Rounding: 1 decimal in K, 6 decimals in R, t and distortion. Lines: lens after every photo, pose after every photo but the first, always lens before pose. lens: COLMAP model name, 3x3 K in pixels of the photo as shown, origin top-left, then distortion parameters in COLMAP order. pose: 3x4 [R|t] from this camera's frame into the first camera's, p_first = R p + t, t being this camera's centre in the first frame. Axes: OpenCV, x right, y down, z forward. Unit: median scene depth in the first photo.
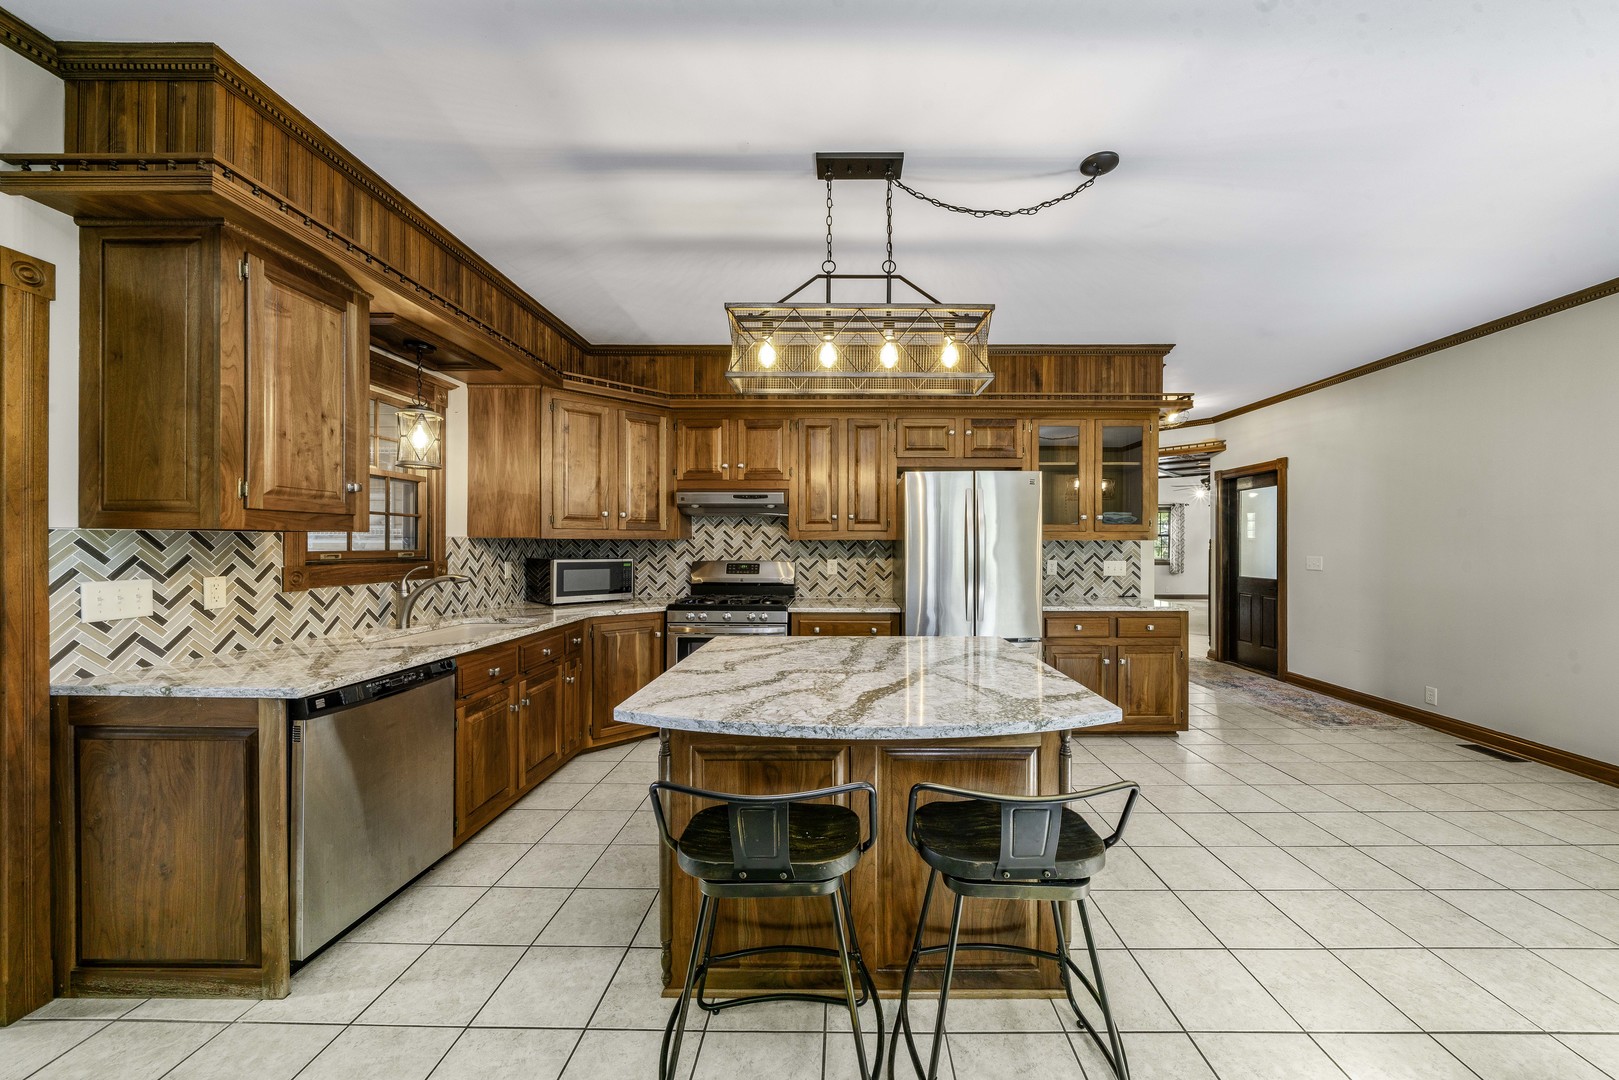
lens RADIAL K [[536.2, 0, 839.0], [0, 536.2, 545.2], [0, 0, 1]] dist [-0.001748, -0.000850]
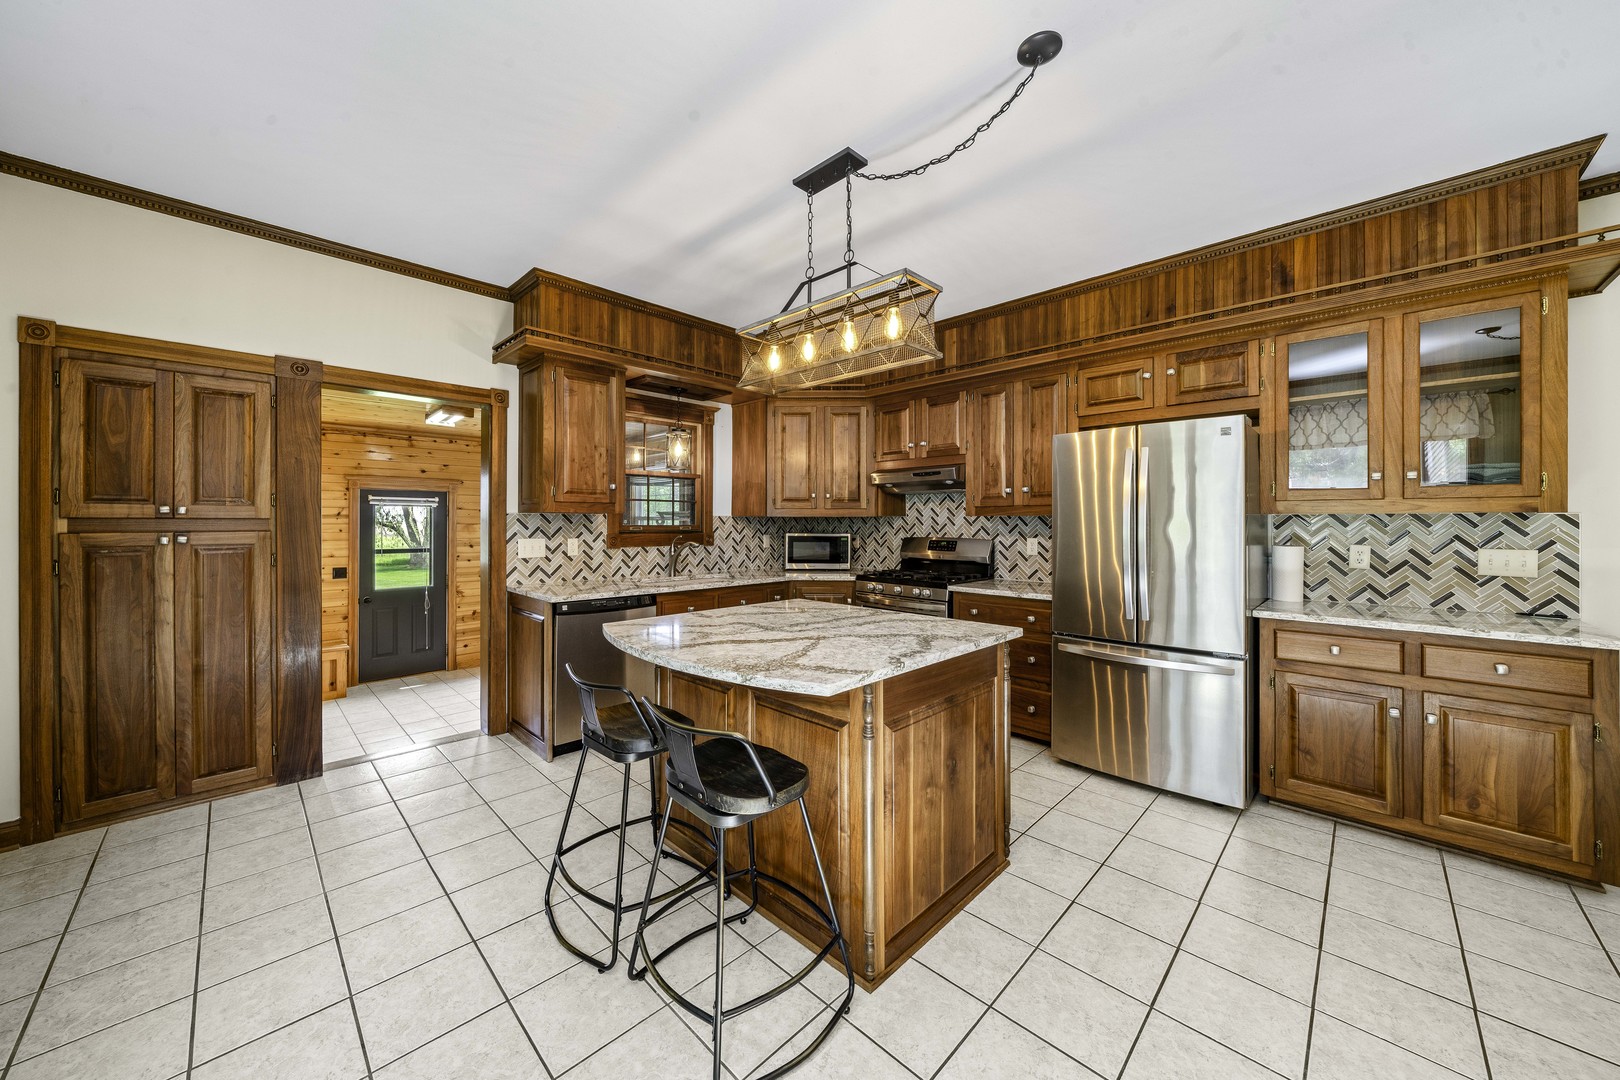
lens RADIAL K [[570.5, 0, 815.2], [0, 570.5, 519.4], [0, 0, 1]] dist [-0.005127, 0.000999]
pose [[0.726576, -0.003589, -0.687077, 0.456864], [-0.001510, 0.999976, -0.006820, 0.003297], [0.687084, 0.005992, 0.726553, 0.081412]]
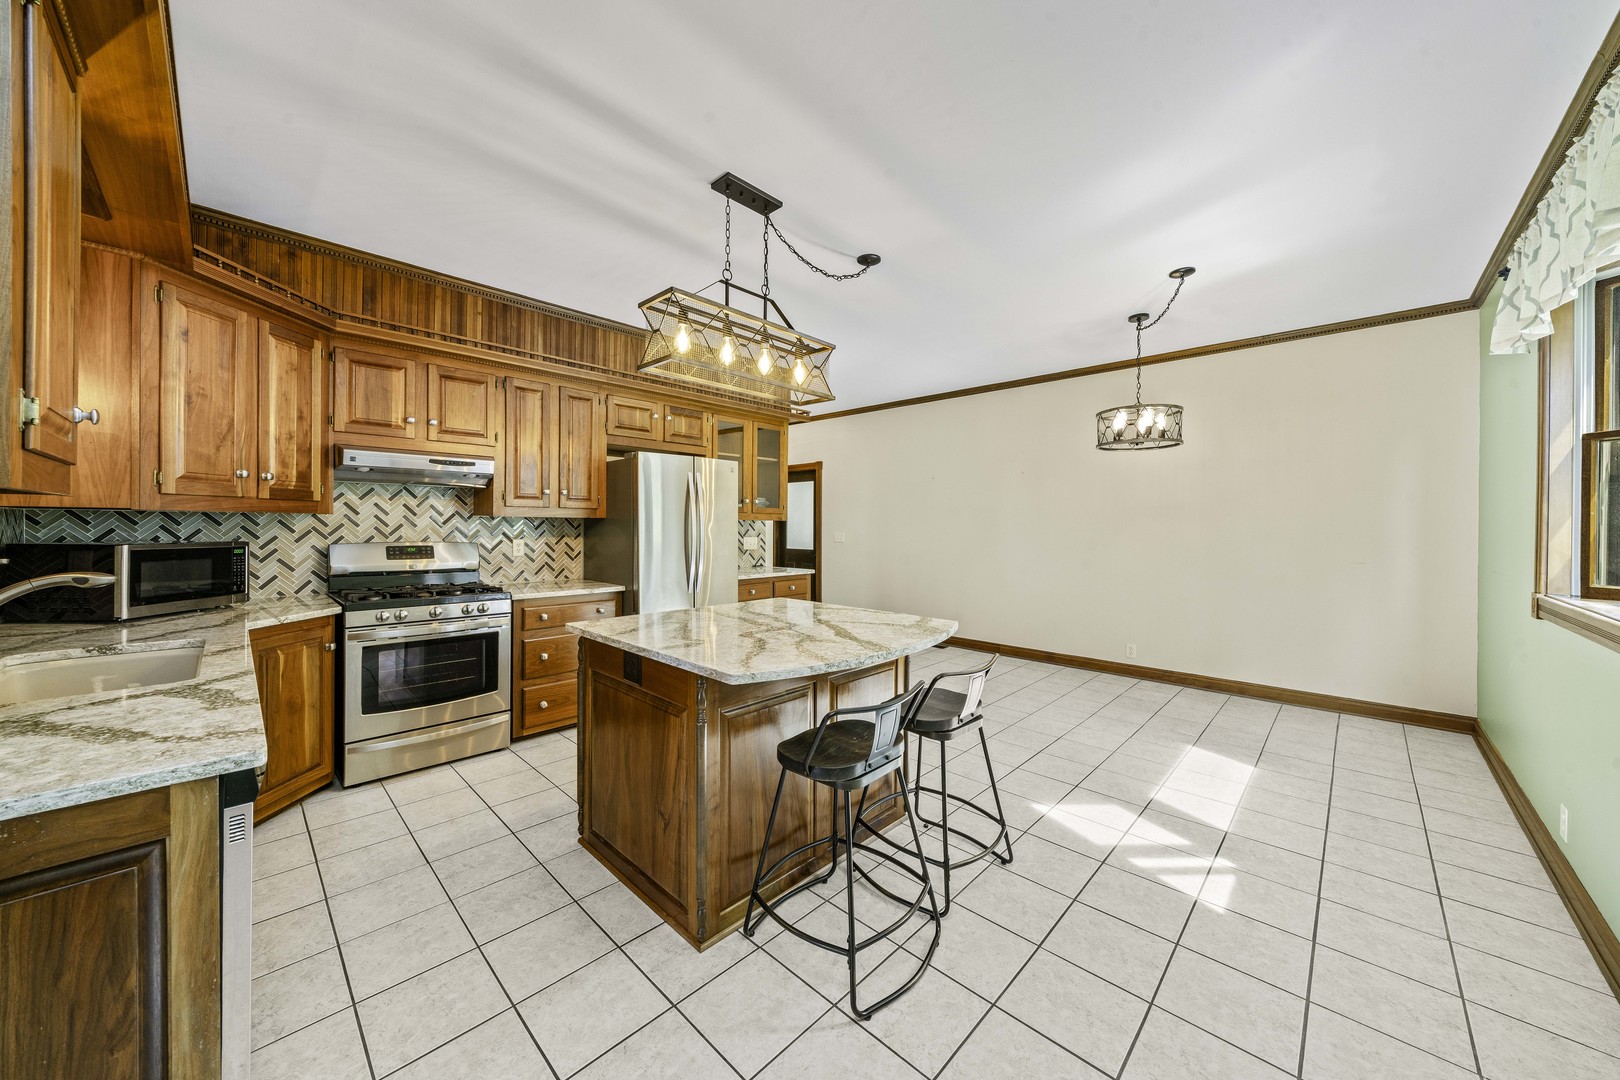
lens RADIAL K [[570.5, 0, 774.7], [0, 570.5, 525.7], [0, 0, 1]] dist [-0.005127, 0.000999]
pose [[0.720762, 0.003179, 0.693175, -0.451215], [-0.005992, 0.999981, 0.001644, 0.000416], [-0.693157, -0.005338, 0.720767, 0.041908]]
